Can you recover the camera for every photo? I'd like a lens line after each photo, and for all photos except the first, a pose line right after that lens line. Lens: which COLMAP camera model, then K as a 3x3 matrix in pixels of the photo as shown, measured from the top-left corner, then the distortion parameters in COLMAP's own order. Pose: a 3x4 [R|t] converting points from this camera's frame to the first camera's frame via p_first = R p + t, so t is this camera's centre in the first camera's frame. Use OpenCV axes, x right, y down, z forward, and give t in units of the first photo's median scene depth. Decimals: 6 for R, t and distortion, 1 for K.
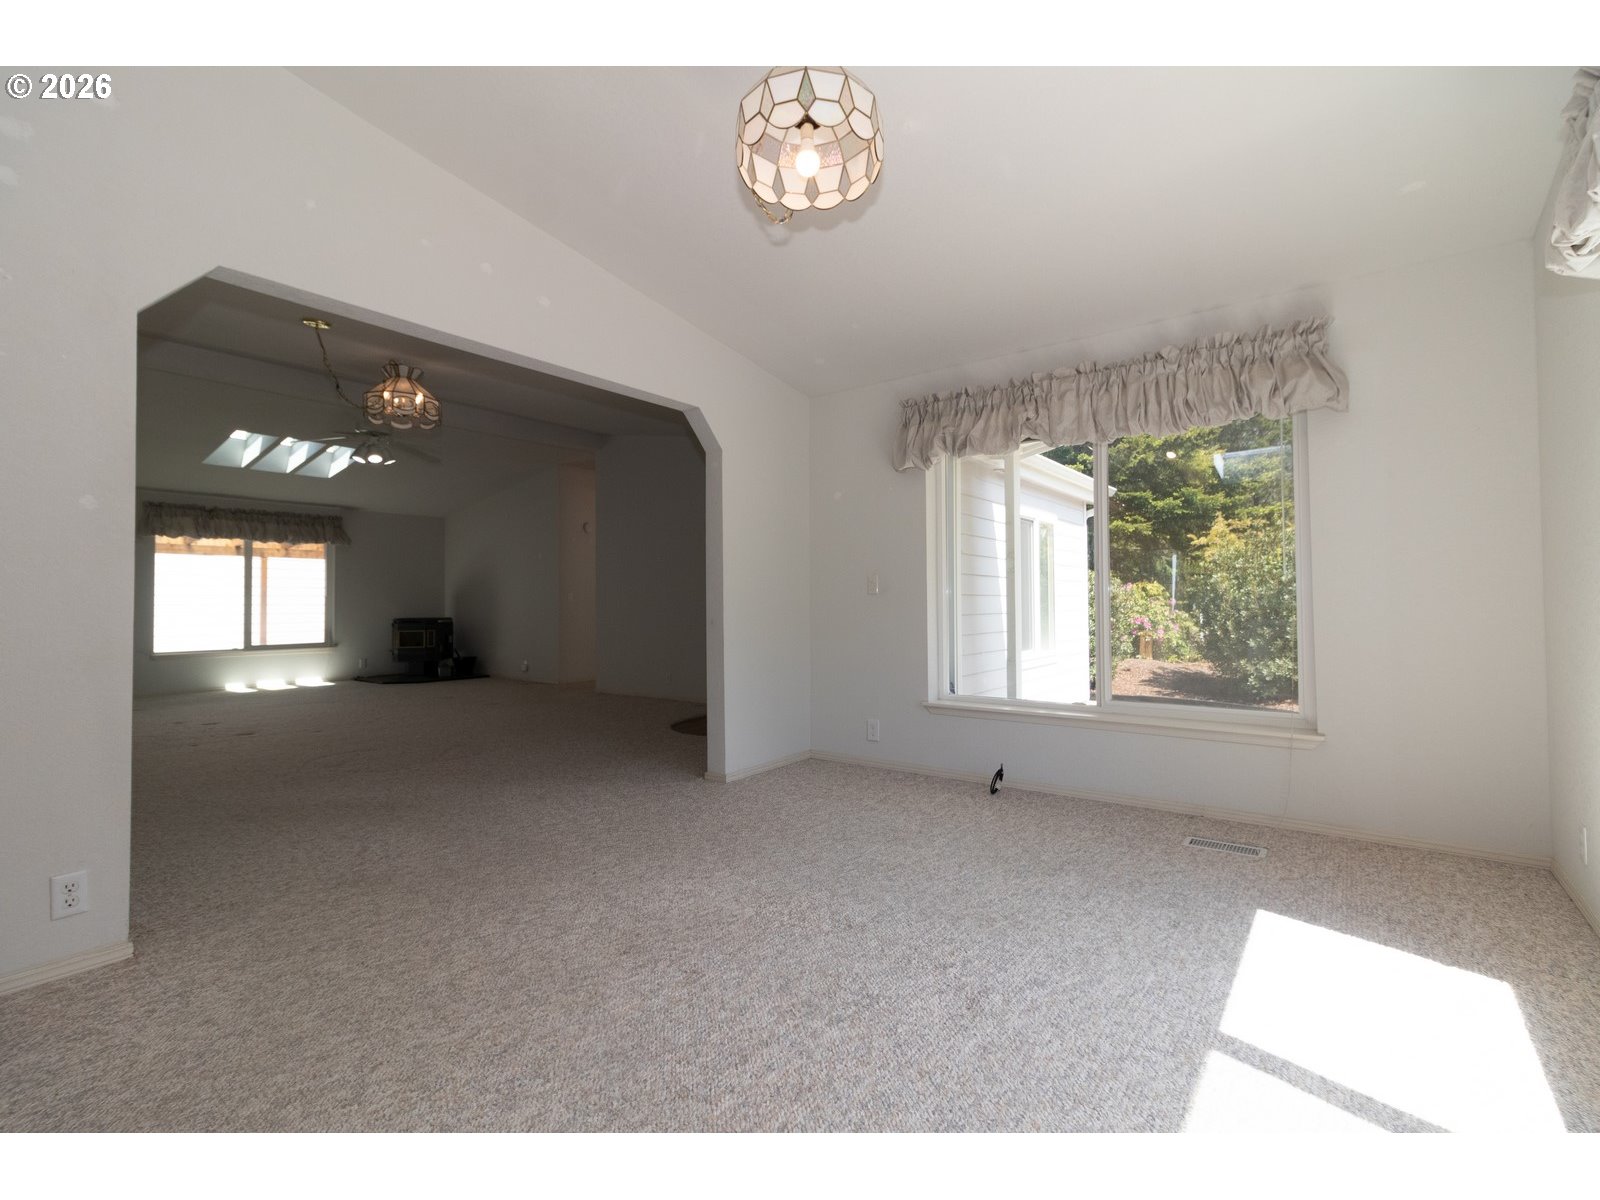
lens RADIAL K [[730.6, 0, 808.3], [0, 730.6, 590.0], [0, 0, 1]] dist [0.004784, 0.000291]
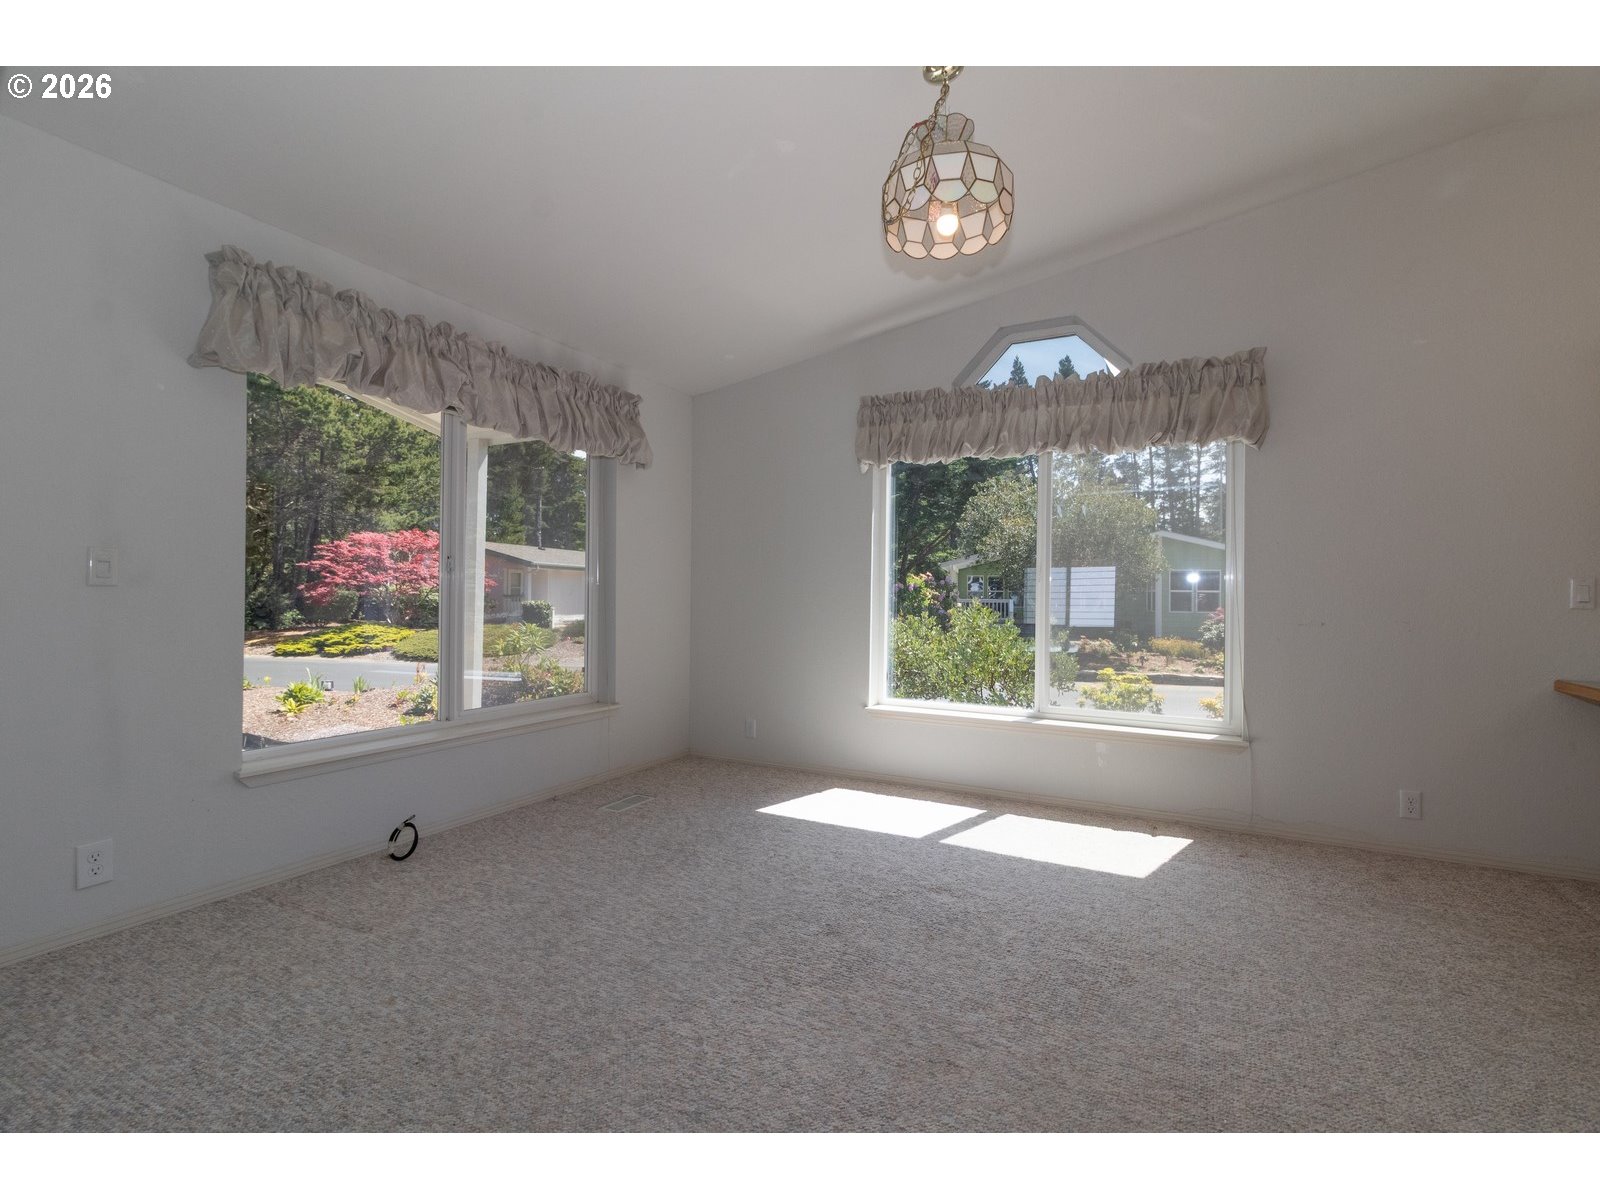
lens RADIAL K [[730.6, 0, 808.3], [0, 730.6, 590.0], [0, 0, 1]] dist [0.004784, 0.000291]
pose [[-0.161277, 0.014171, 0.986807, -0.799567], [-0.029152, 0.999392, -0.019117, 0.006105], [-0.986479, -0.031850, -0.160765, 1.026792]]
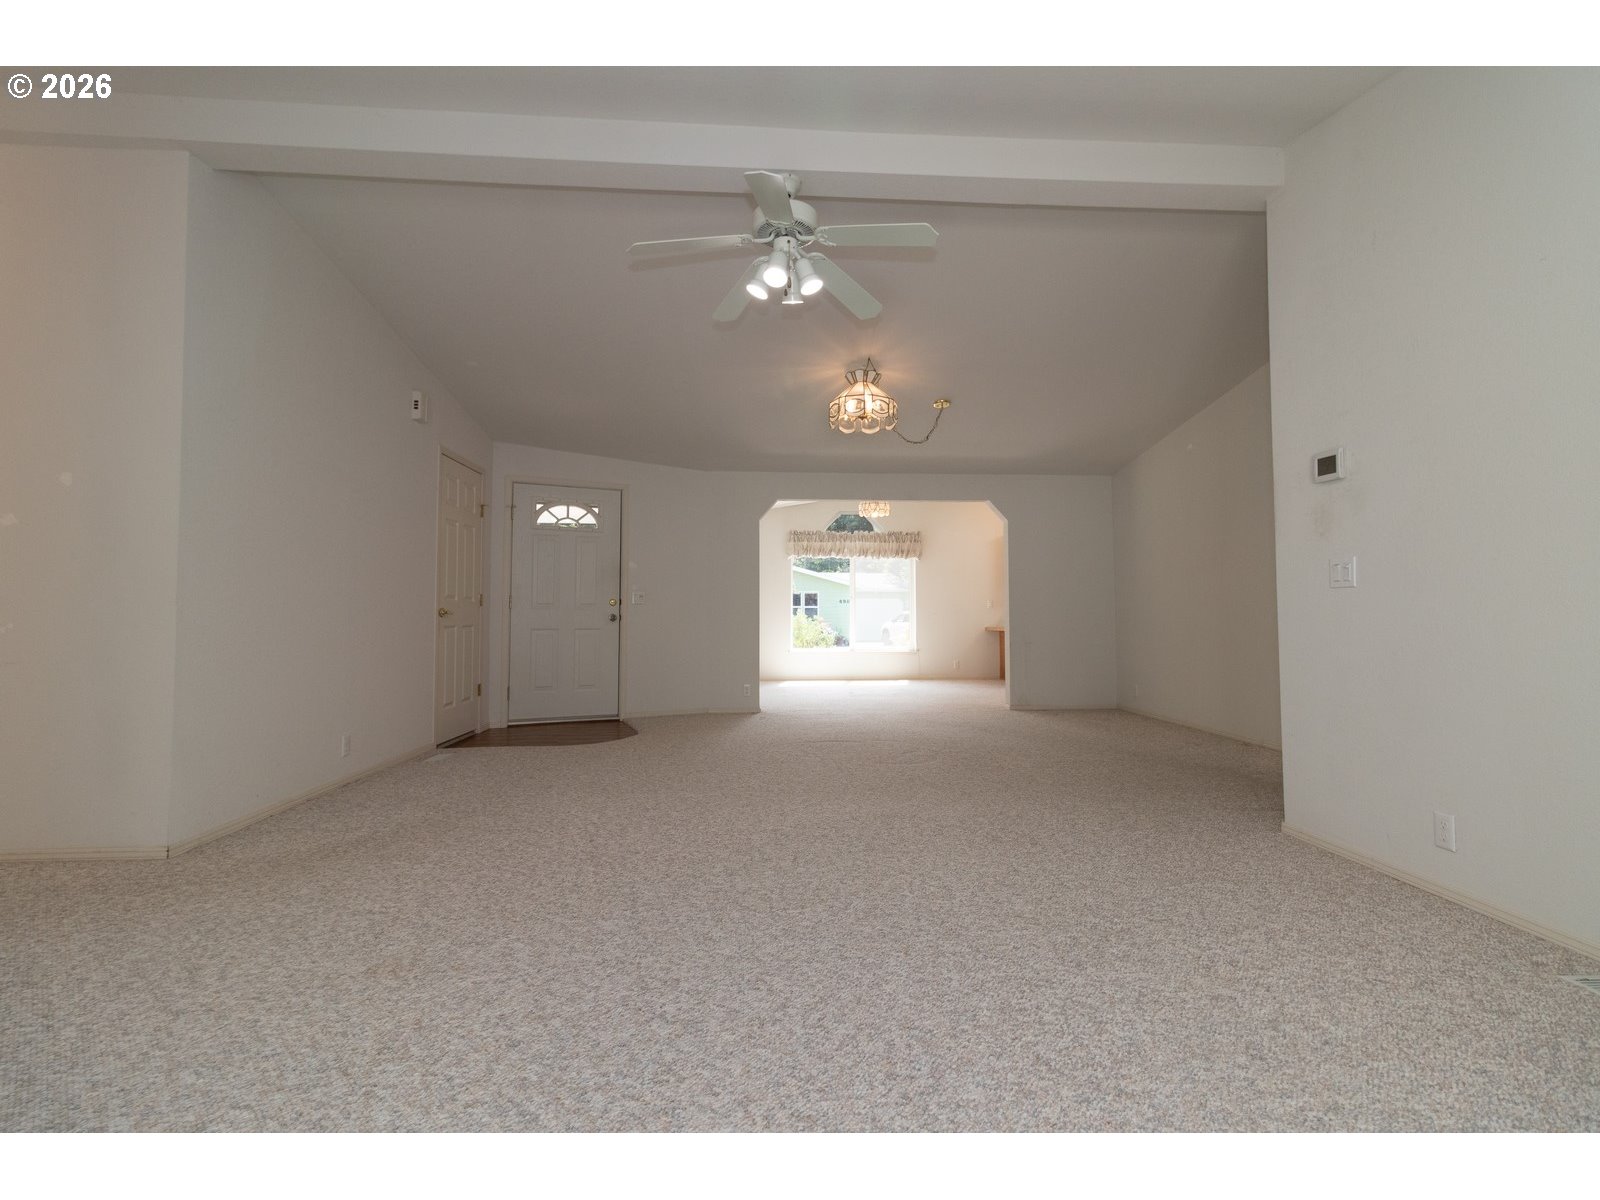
lens RADIAL K [[730.9, 0, 809.4], [0, 730.9, 584.4], [0, 0, 1]] dist [0.001185, -0.000050]
pose [[-0.656244, 0.042525, 0.753349, -2.332766], [-0.005990, 0.998086, -0.061557, 0.102250], [-0.754525, -0.044909, -0.654733, 3.173322]]
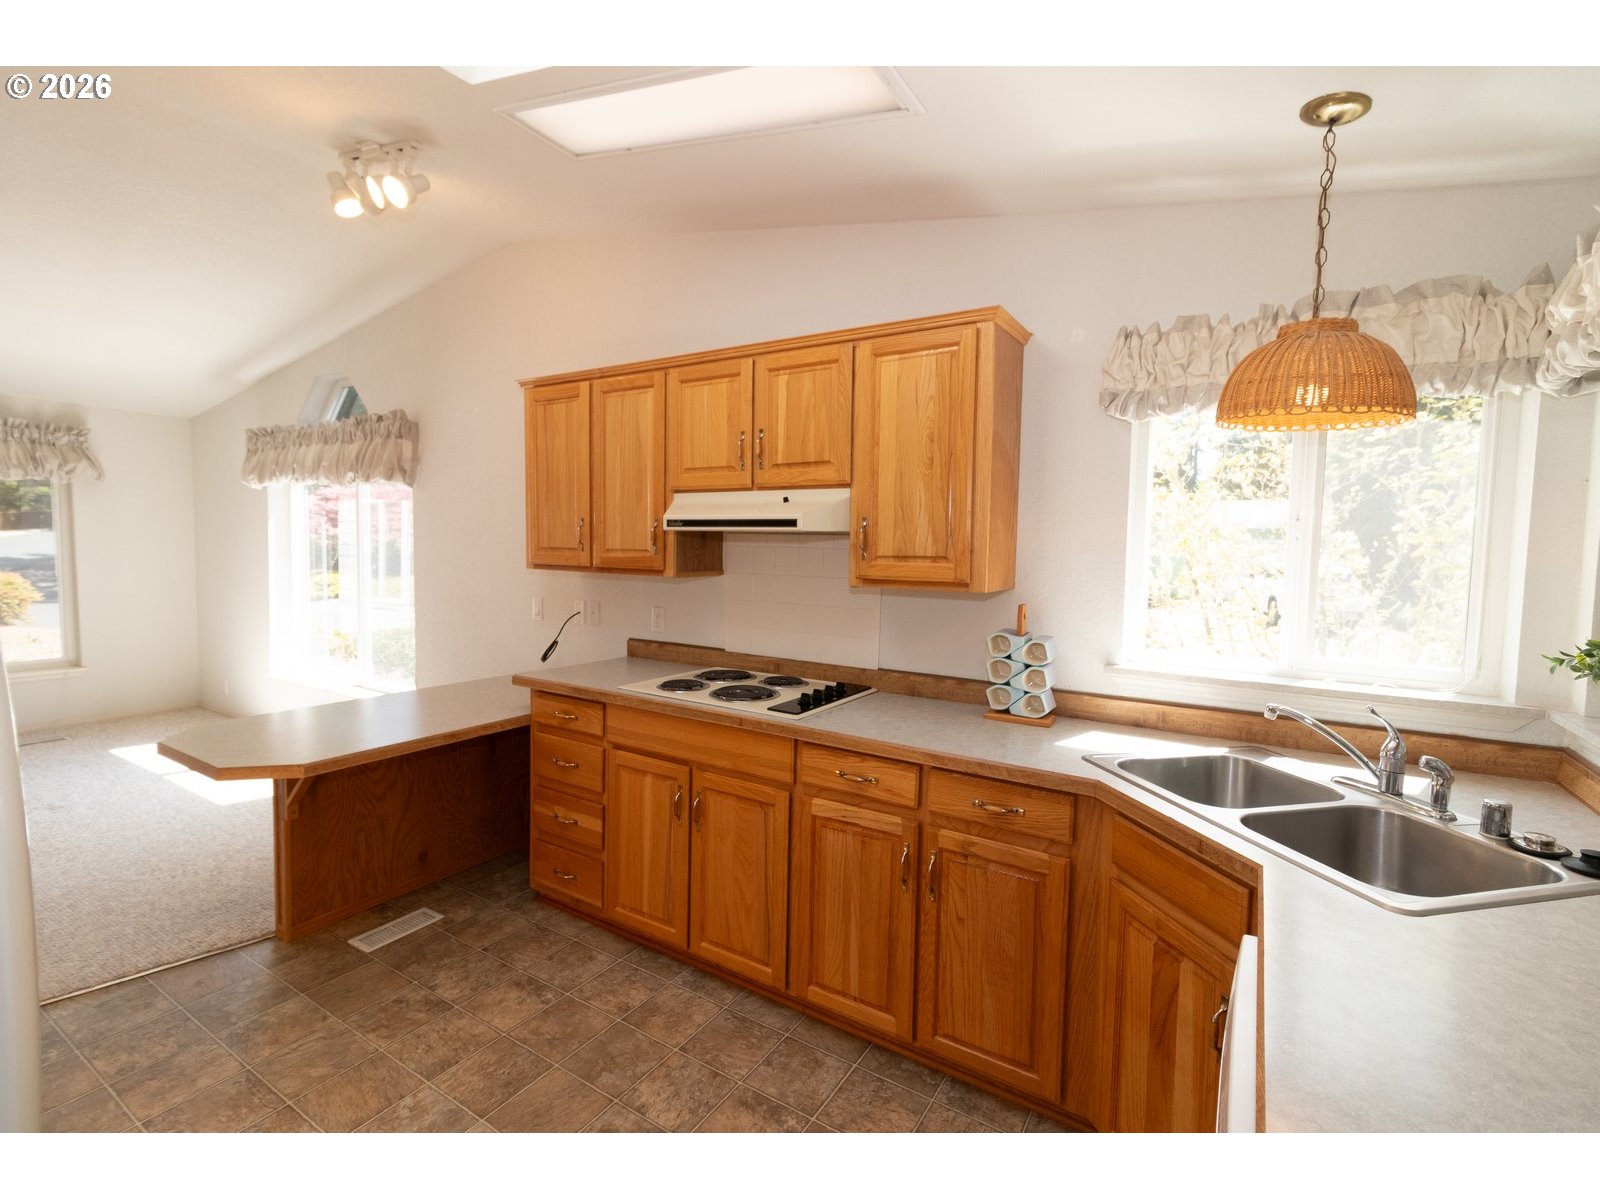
lens RADIAL K [[729.7, 0, 810.3], [0, 729.7, 587.8], [0, 0, 1]] dist [0.002406, -0.000594]
pose [[-0.094914, -0.054081, 0.994015, -1.388203], [-0.041341, 0.997876, 0.050344, -0.175814], [-0.994627, -0.036315, -0.096948, -0.635280]]
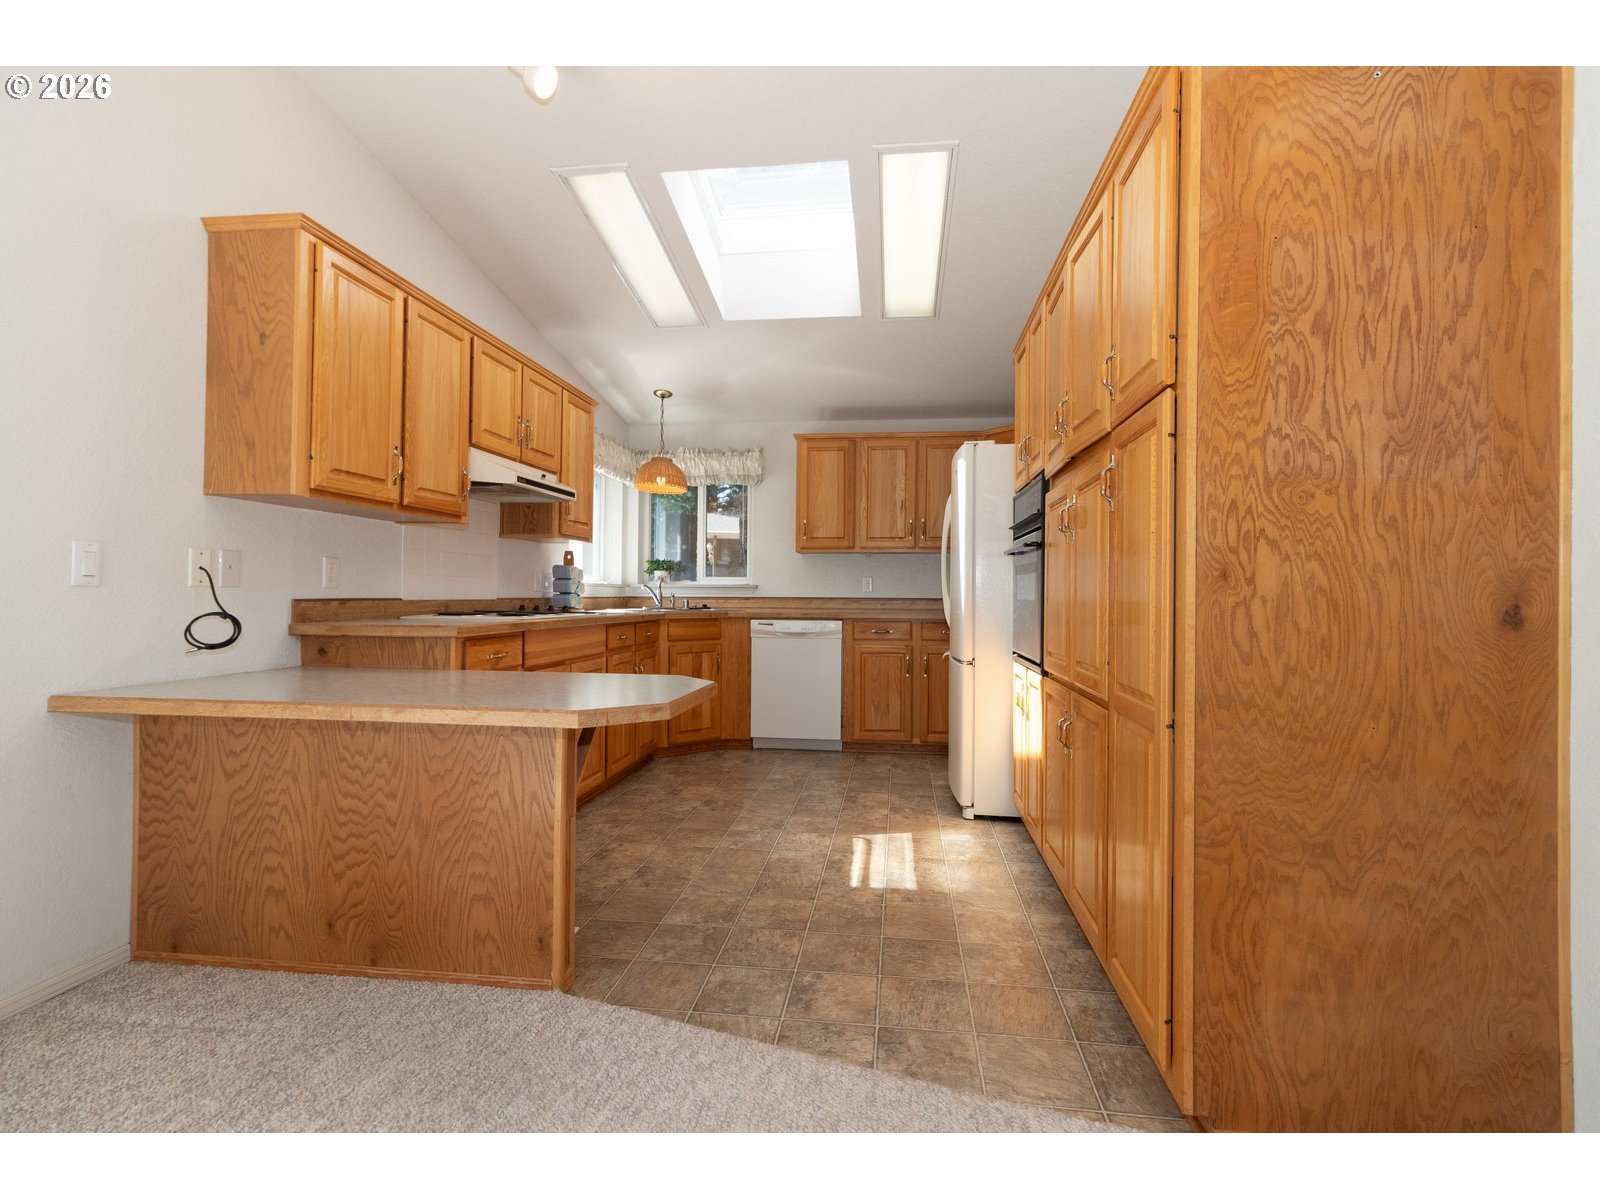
lens RADIAL K [[730.9, 0, 809.4], [0, 730.9, 584.4], [0, 0, 1]] dist [0.001185, -0.000050]
pose [[-0.865662, -0.008581, -0.500556, -0.187922], [0.006508, 0.999576, -0.028390, 0.003717], [0.500587, -0.027834, -0.865239, 0.736016]]
